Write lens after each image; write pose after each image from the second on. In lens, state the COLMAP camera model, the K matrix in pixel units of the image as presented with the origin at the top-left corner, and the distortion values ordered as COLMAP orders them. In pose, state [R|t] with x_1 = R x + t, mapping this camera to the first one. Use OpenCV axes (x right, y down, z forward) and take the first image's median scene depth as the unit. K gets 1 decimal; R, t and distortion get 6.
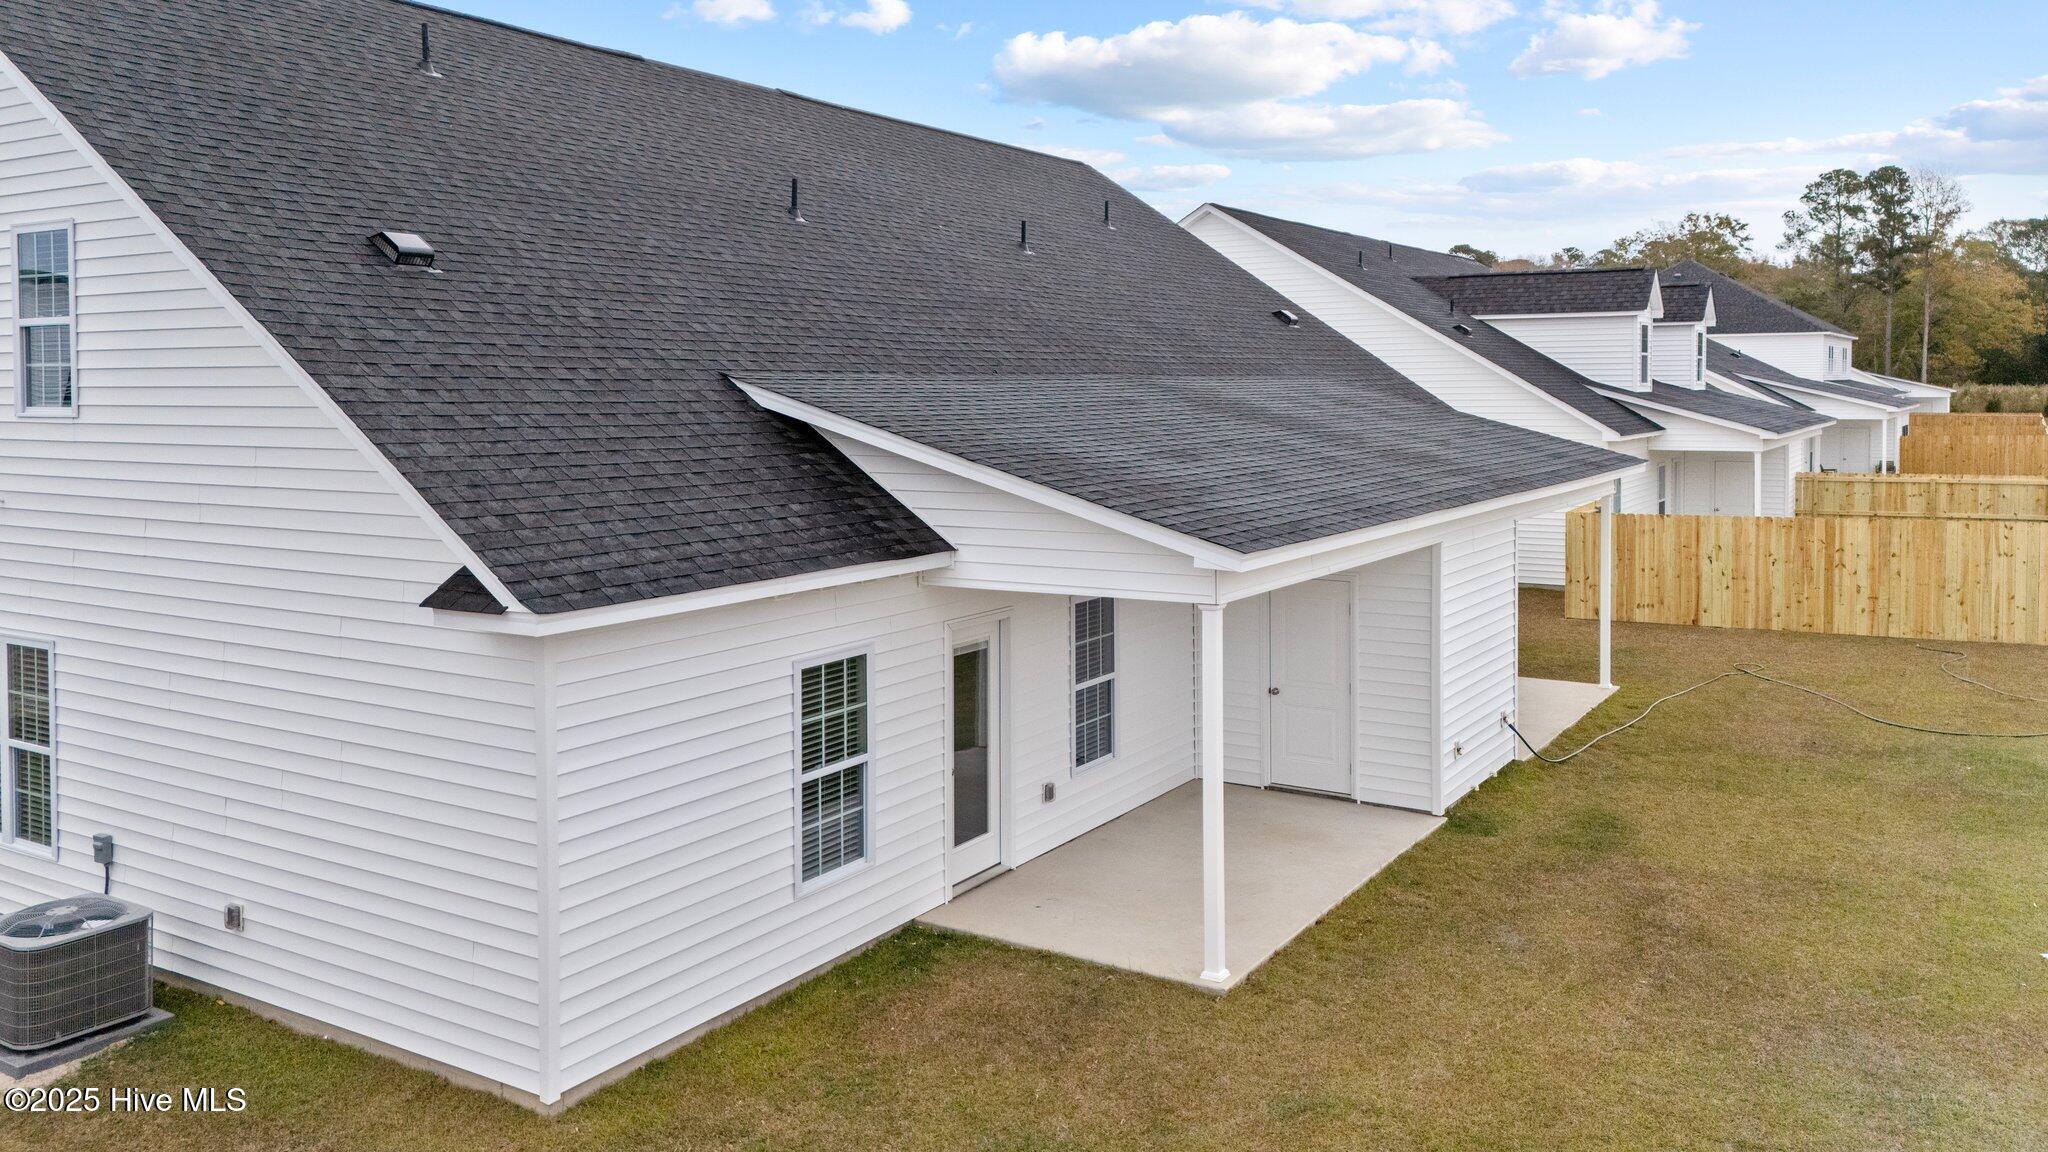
lens RADIAL K [[1438.2, 0, 1027.5], [0, 1438.2, 514.7], [0, 0, 1]] dist [0.067582, -0.050710]
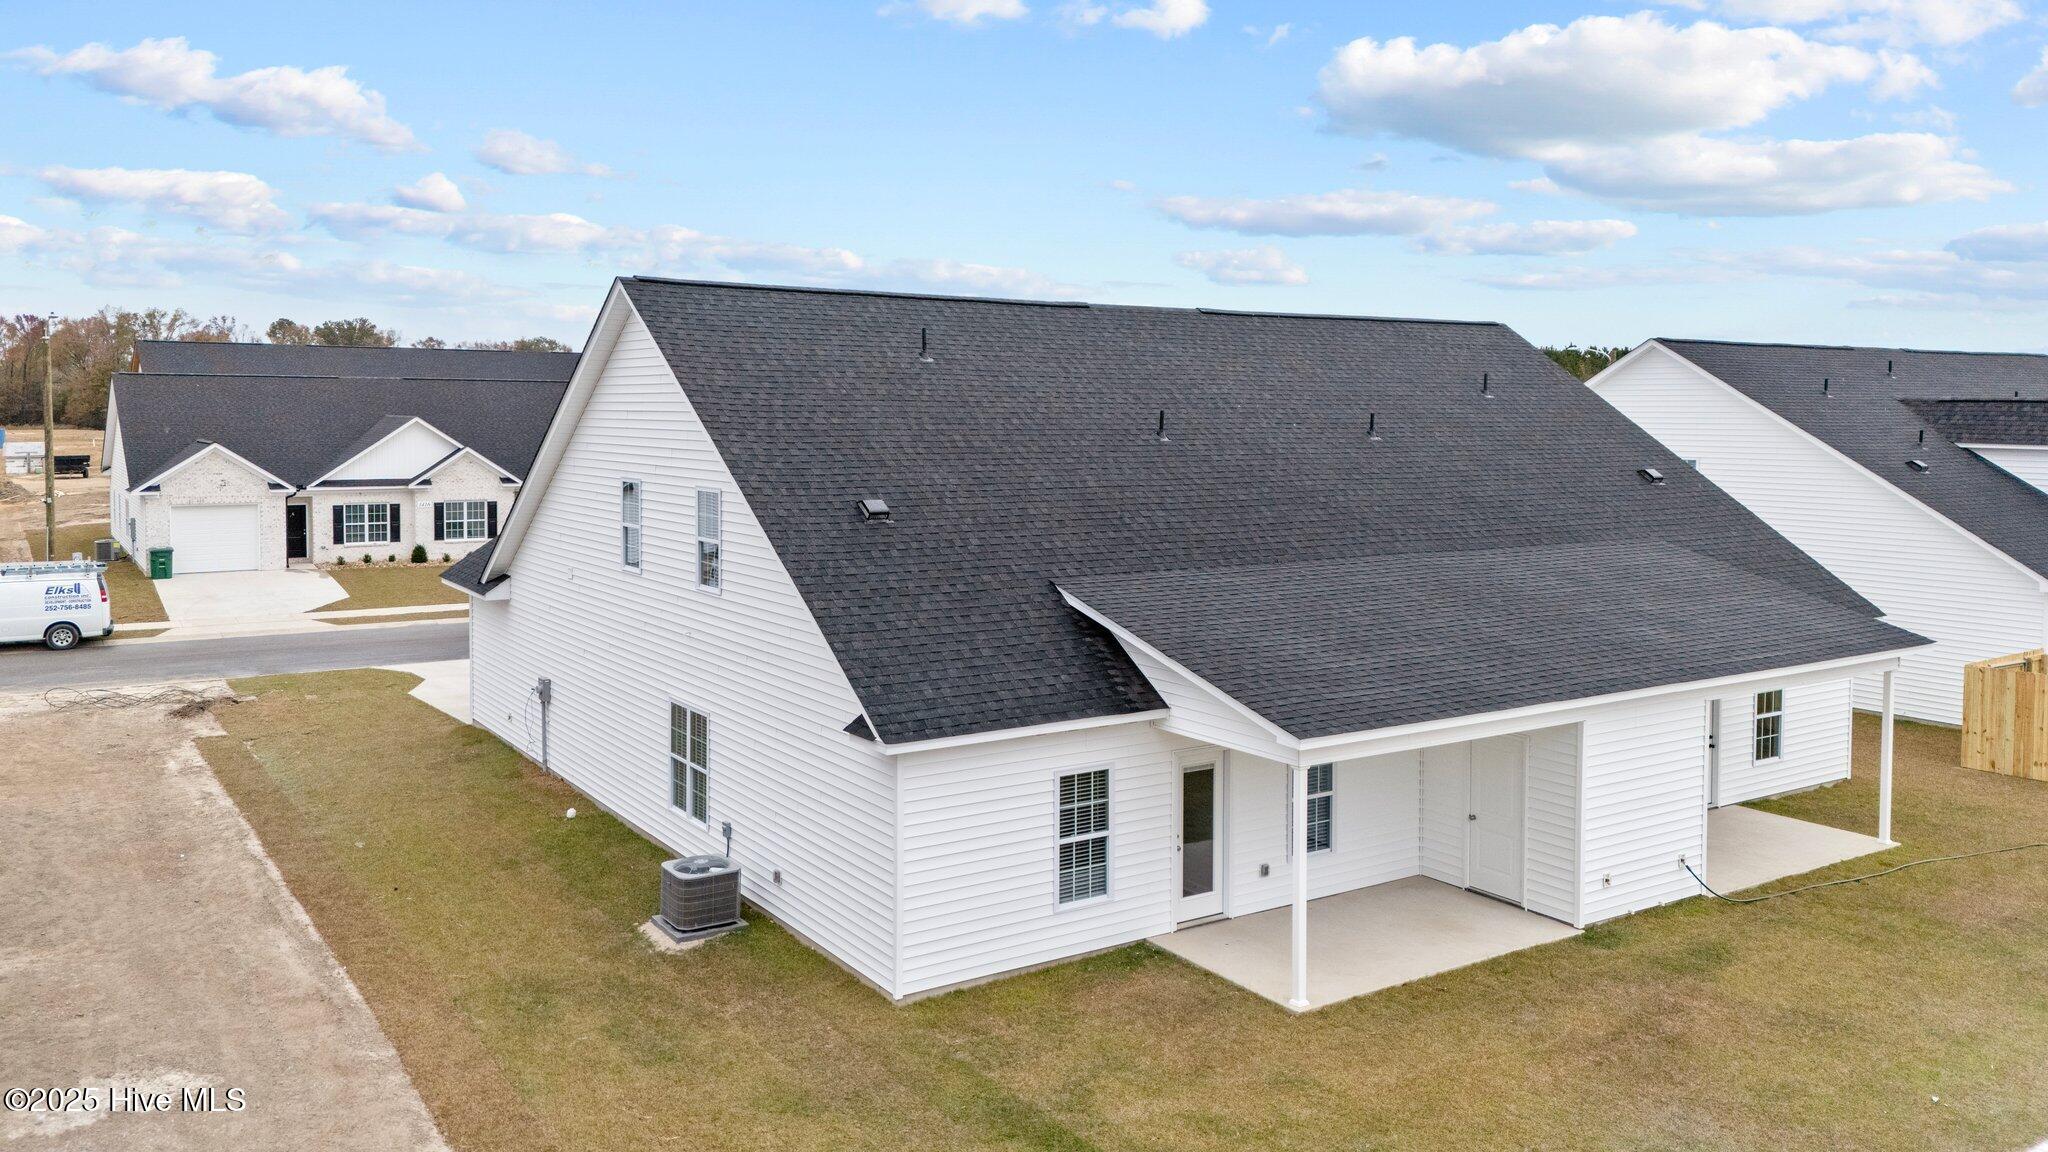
lens RADIAL K [[1500.5, 0, 1027.5], [0, 1500.5, 568.5], [0, 0, 1]] dist [0.086447, -0.085890]
pose [[0.903214, 0.048309, -0.426463, 0.523924], [-0.036584, 0.998695, 0.035649, -0.188291], [0.427628, -0.016597, 0.903802, -0.566034]]
